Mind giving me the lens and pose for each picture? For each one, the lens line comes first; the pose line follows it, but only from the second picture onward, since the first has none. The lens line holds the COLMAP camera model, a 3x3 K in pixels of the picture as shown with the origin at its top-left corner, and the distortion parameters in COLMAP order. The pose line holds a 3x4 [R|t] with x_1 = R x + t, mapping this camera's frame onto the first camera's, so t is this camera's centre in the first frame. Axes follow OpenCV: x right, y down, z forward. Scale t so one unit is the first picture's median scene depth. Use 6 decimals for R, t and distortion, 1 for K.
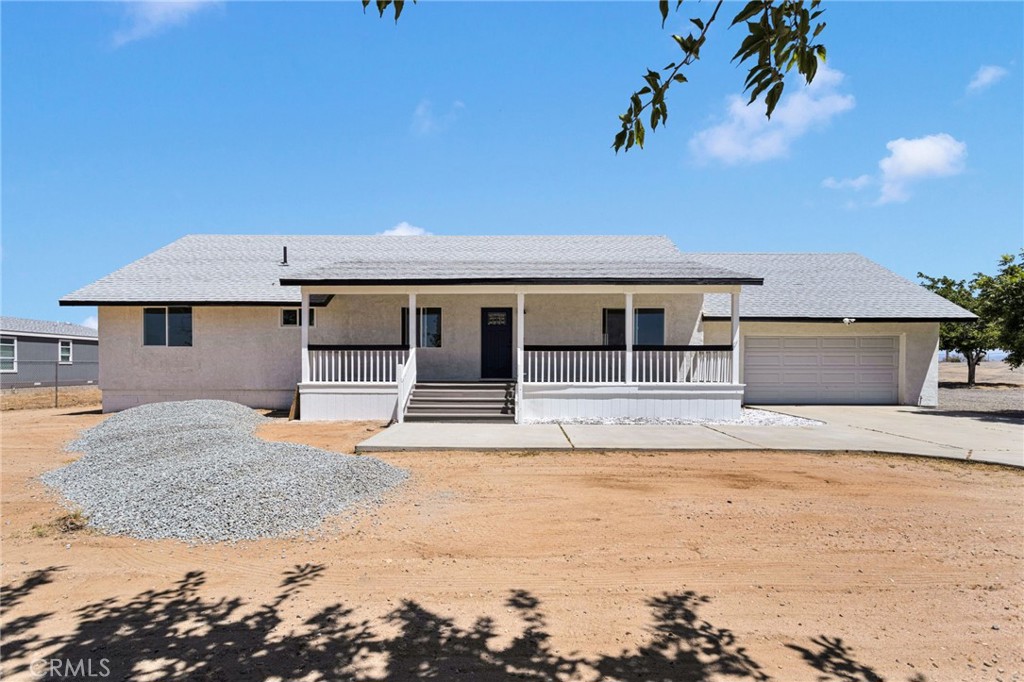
lens RADIAL K [[457.2, 0, 512.6], [0, 457.2, 366.4], [0, 0, 1]] dist [0.000160, -0.000017]
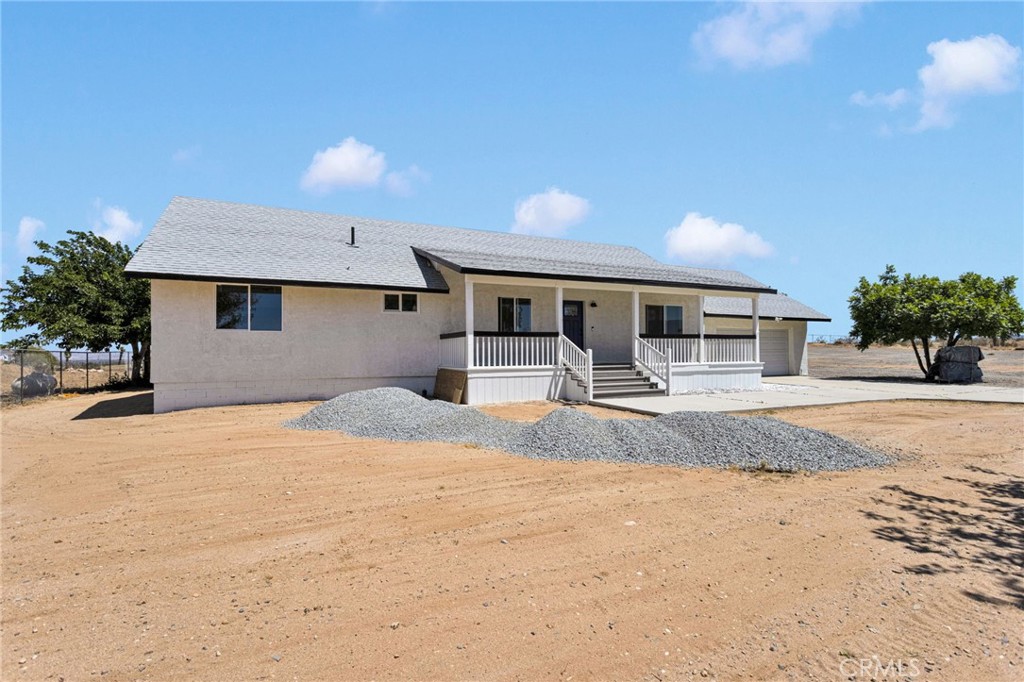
lens RADIAL K [[452.4, 0, 512.0], [0, 452.4, 341.0], [0, 0, 1]] dist [0.000805, 0.000030]
pose [[0.915138, 0.002609, 0.403133, -0.644867], [0.006526, 0.999752, -0.021286, -0.002342], [-0.403089, 0.022111, 0.914894, 0.016679]]
